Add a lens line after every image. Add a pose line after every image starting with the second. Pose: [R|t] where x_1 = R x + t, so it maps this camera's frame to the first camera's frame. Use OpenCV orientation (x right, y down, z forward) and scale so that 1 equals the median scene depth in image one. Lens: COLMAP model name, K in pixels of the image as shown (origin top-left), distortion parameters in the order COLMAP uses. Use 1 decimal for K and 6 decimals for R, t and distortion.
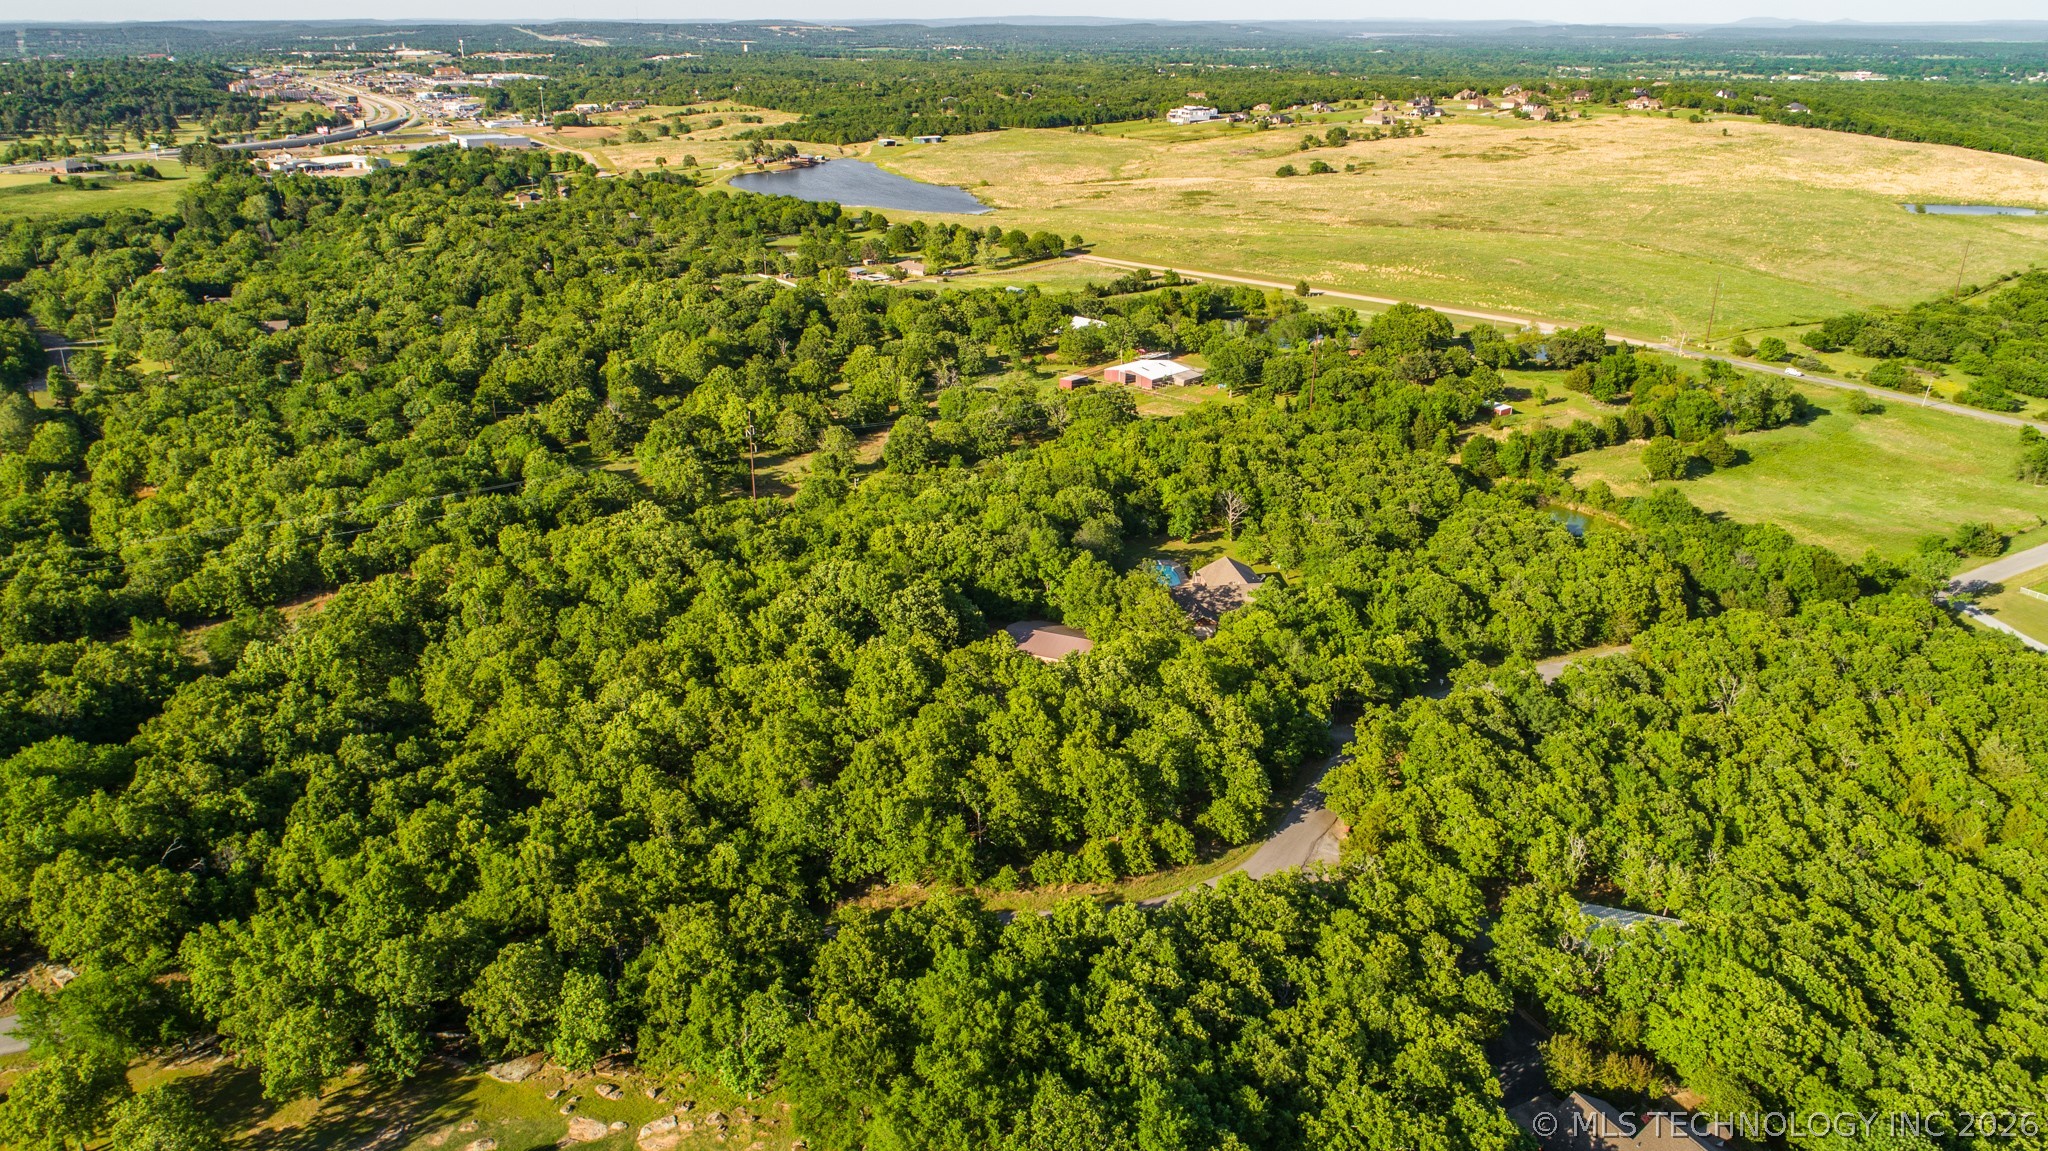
lens RADIAL K [[1395.0, 0, 1027.0], [0, 1395.0, 569.8], [0, 0, 1]] dist [-0.003021, 0.007557]
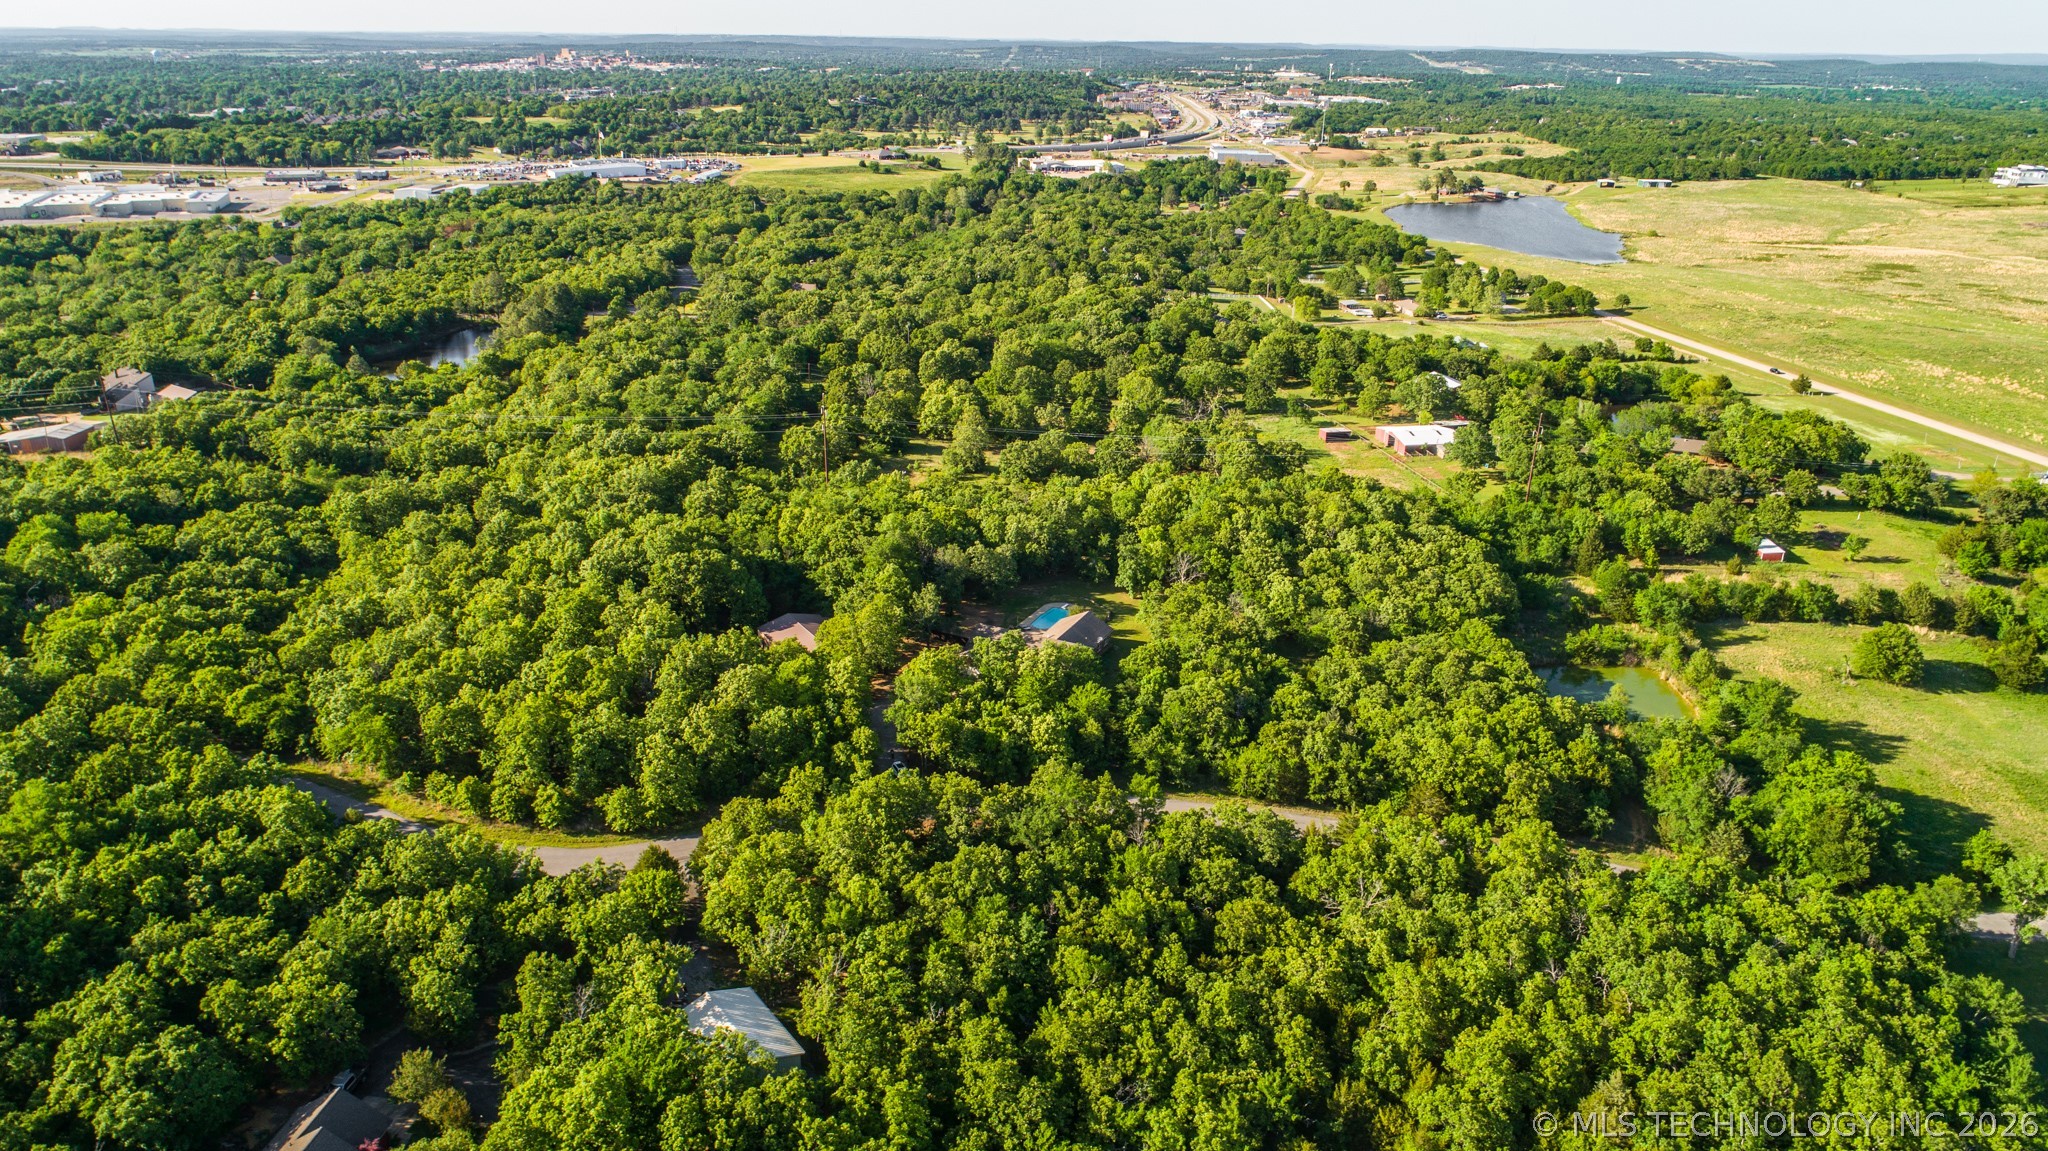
lens RADIAL K [[1395.0, 0, 1027.0], [0, 1395.0, 569.8], [0, 0, 1]] dist [-0.003021, 0.007557]
pose [[0.822219, 0.216853, -0.526243, 0.146626], [-0.226094, 0.972938, 0.047669, -0.017618], [0.522339, 0.079786, 0.848997, 0.044063]]
